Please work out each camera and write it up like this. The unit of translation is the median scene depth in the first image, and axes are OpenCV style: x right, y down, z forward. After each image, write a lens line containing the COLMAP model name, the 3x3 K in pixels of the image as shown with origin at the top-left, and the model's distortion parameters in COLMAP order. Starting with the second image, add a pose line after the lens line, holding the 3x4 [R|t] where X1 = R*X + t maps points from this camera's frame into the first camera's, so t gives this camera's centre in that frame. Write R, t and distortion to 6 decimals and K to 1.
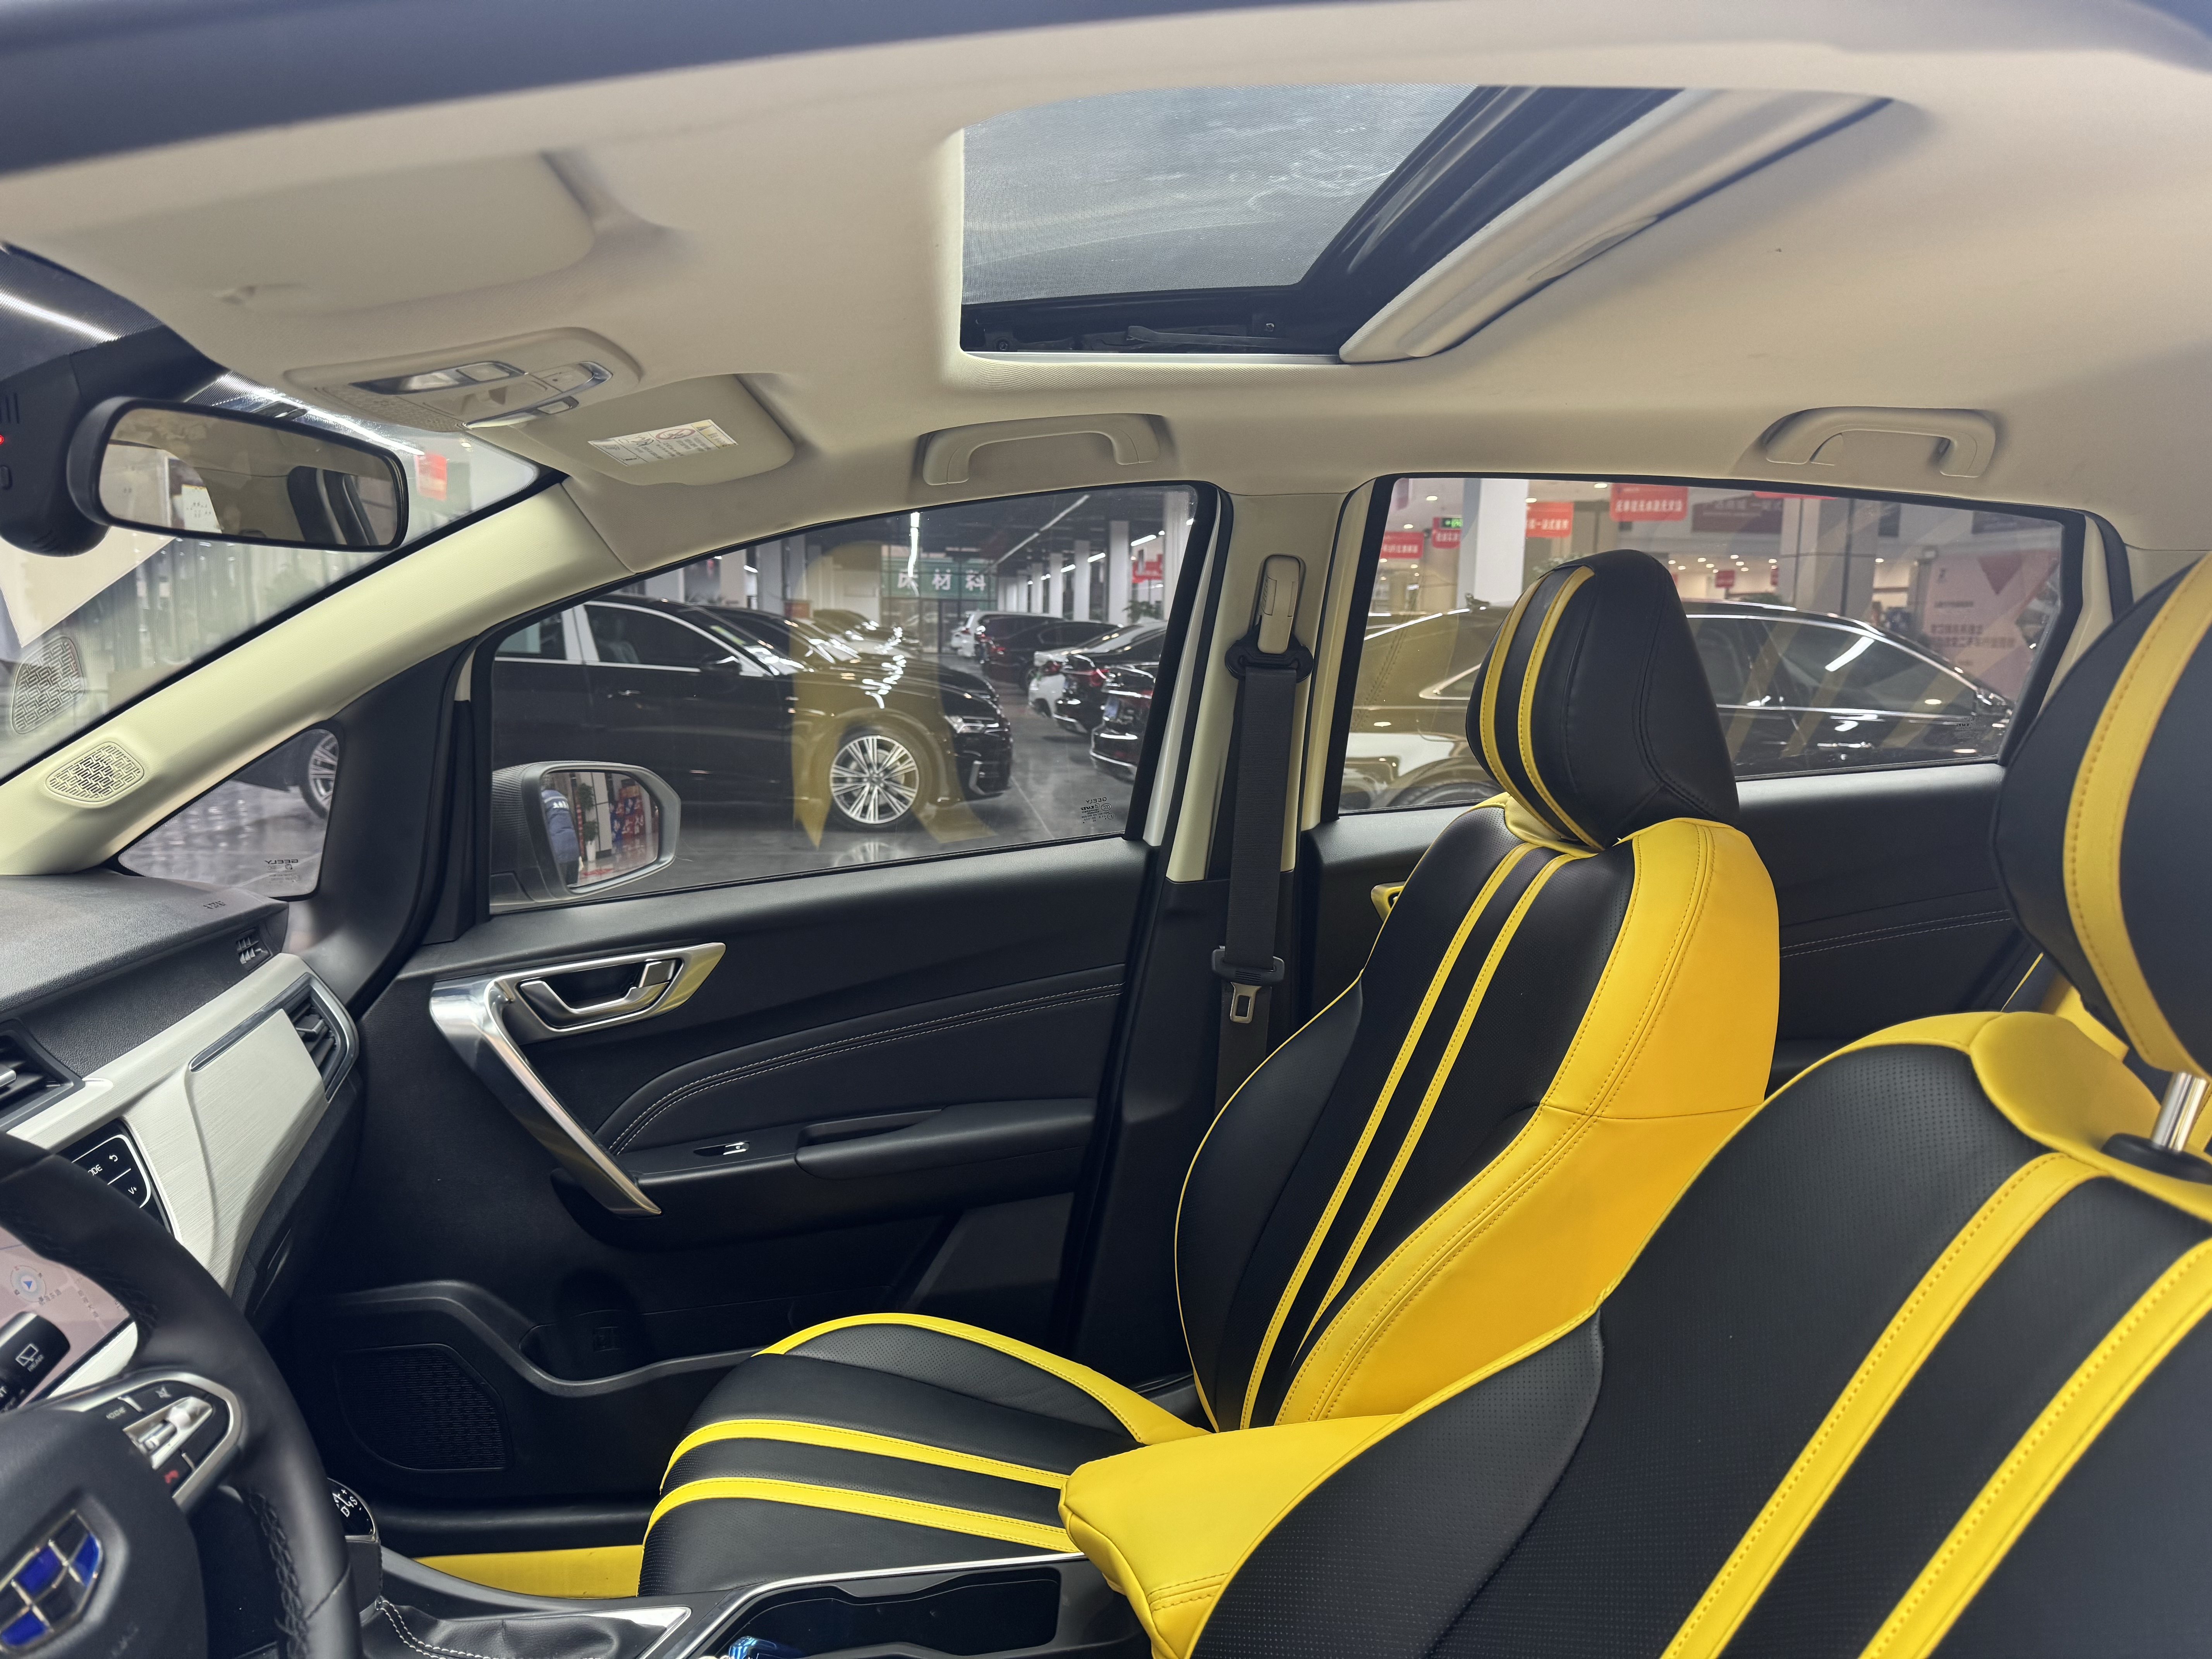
lens RADIAL K [[1510.3, 0, 1148.1], [0, 1510.3, 836.6], [0, 0, 1]] dist [-0.002436, -0.001684]
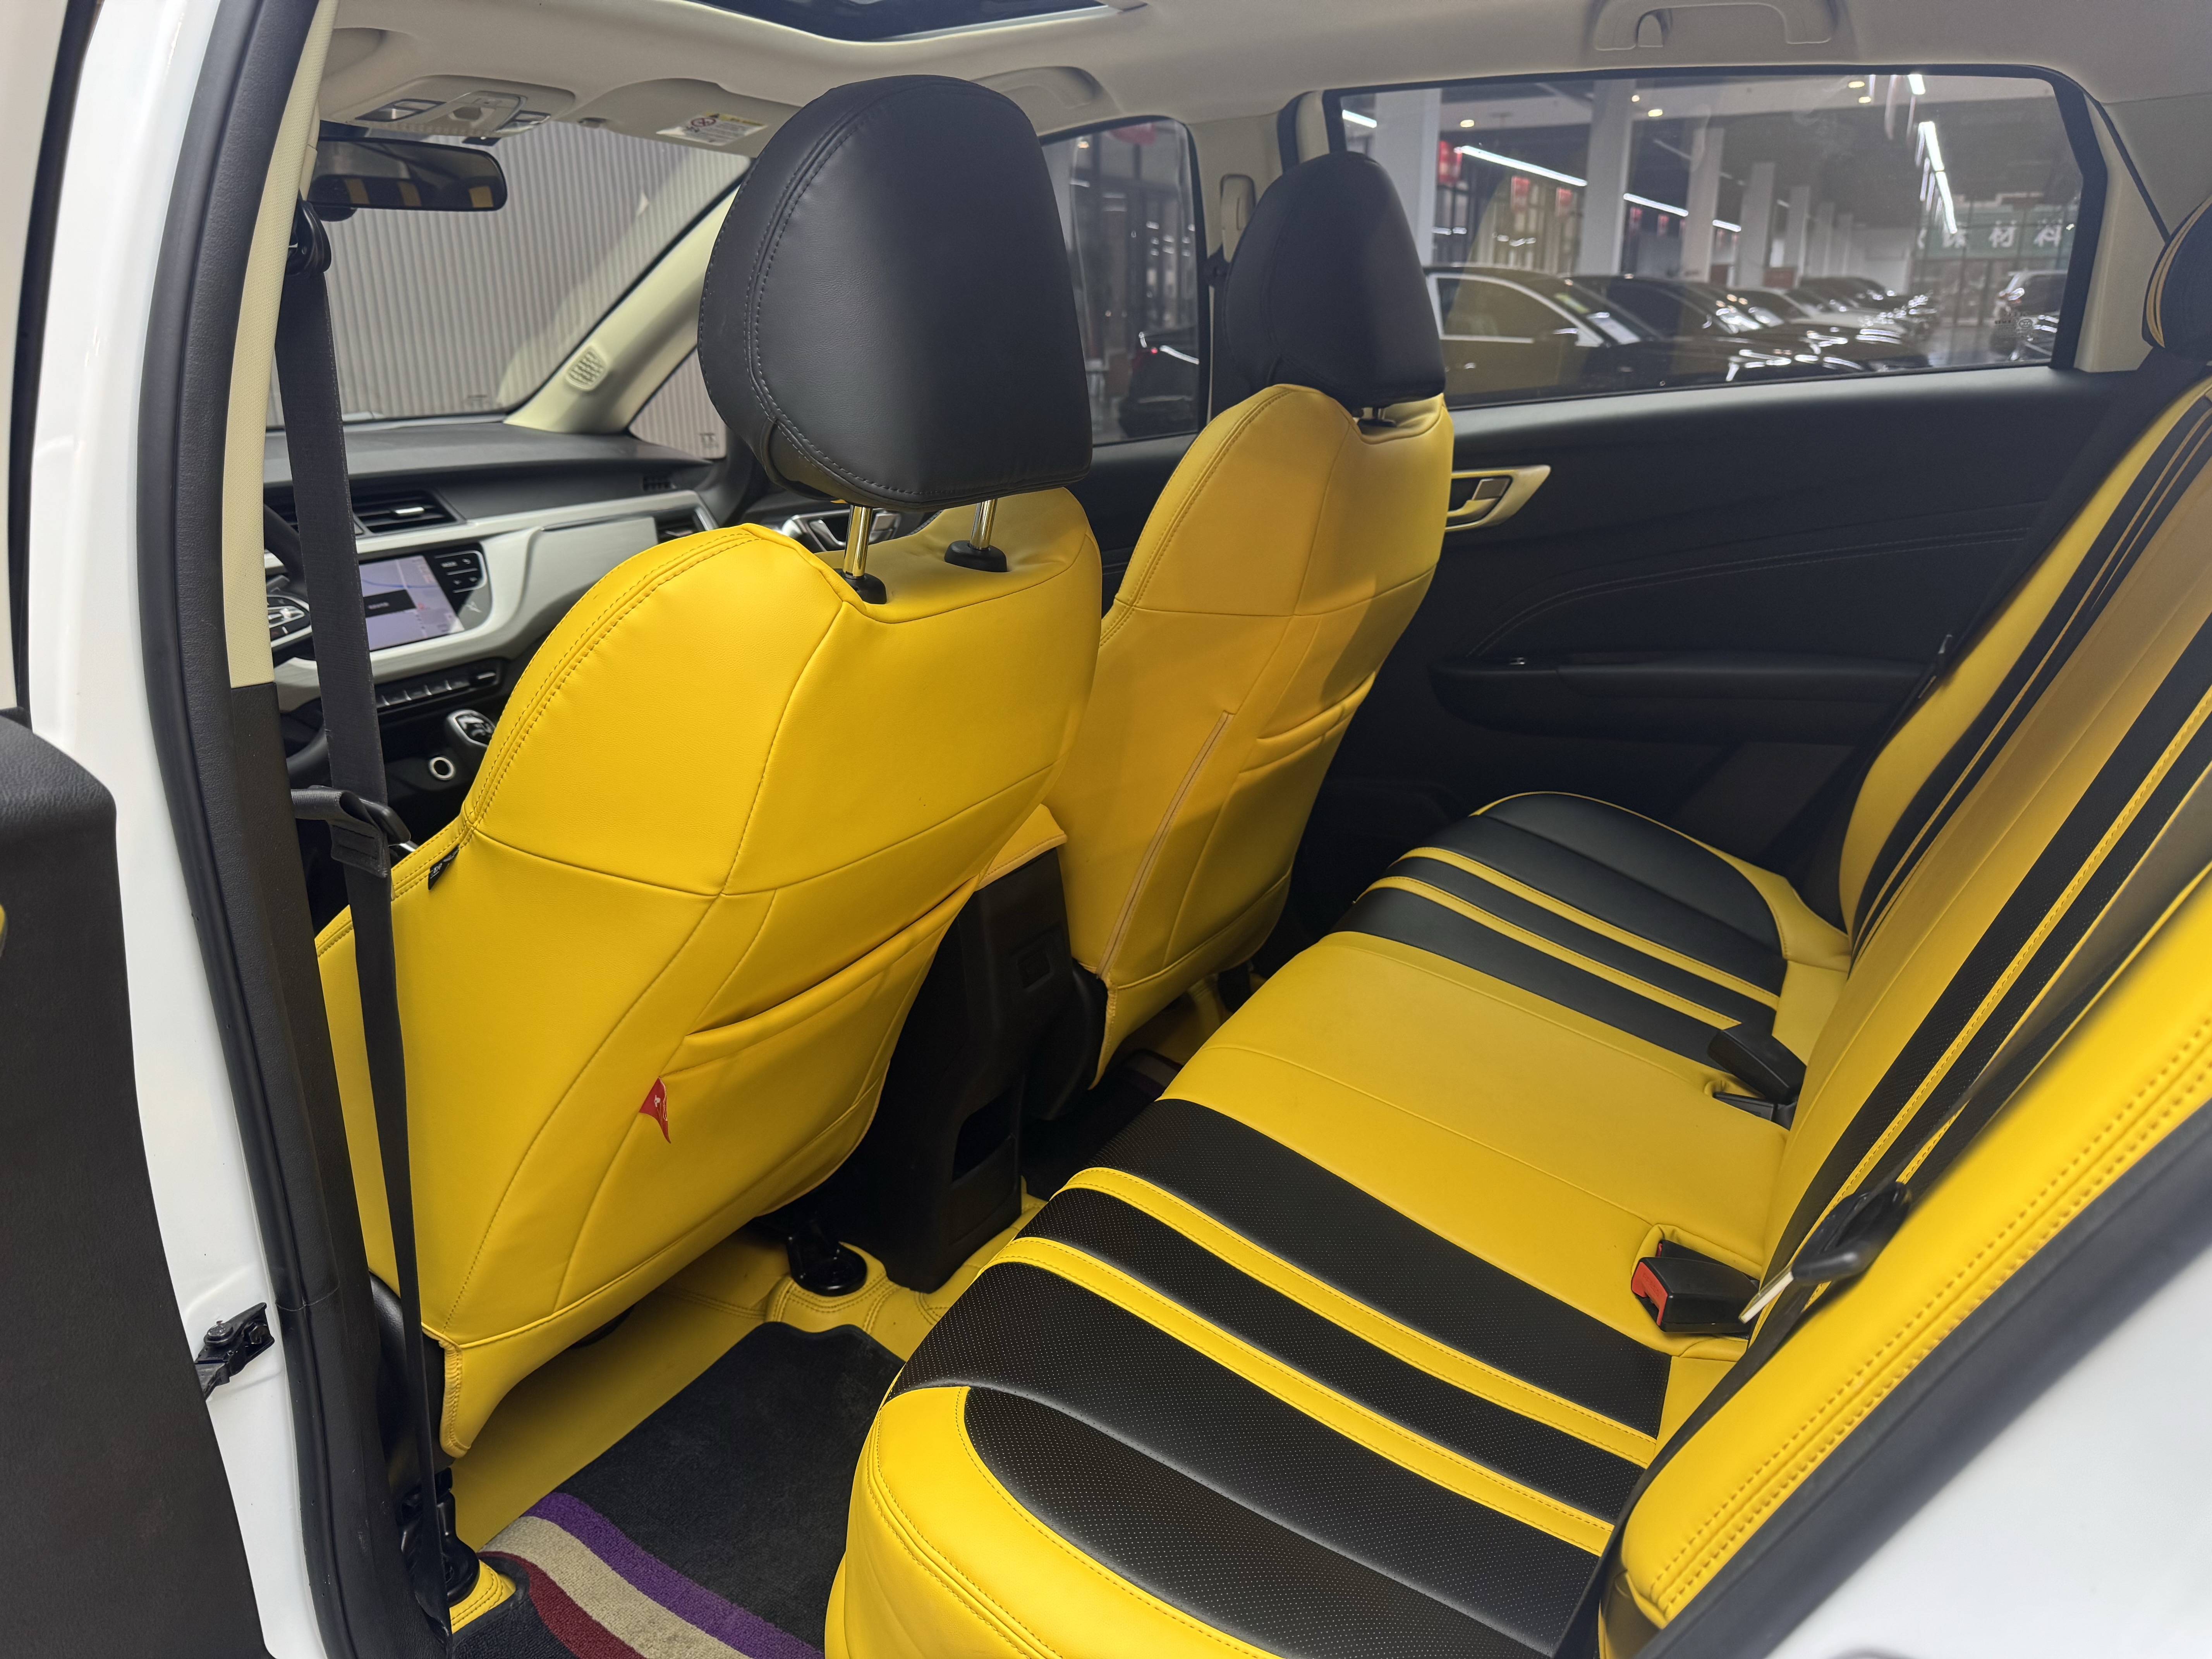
lens RADIAL K [[1586.2, 0, 1186.8], [0, 1586.2, 826.1], [0, 0, 1]] dist [0.094603, -0.158373]
pose [[0.814701, 0.148244, -0.560612, 0.255479], [-0.049111, 0.980936, 0.188022, 0.024317], [0.577798, -0.125650, 0.806450, -0.029113]]
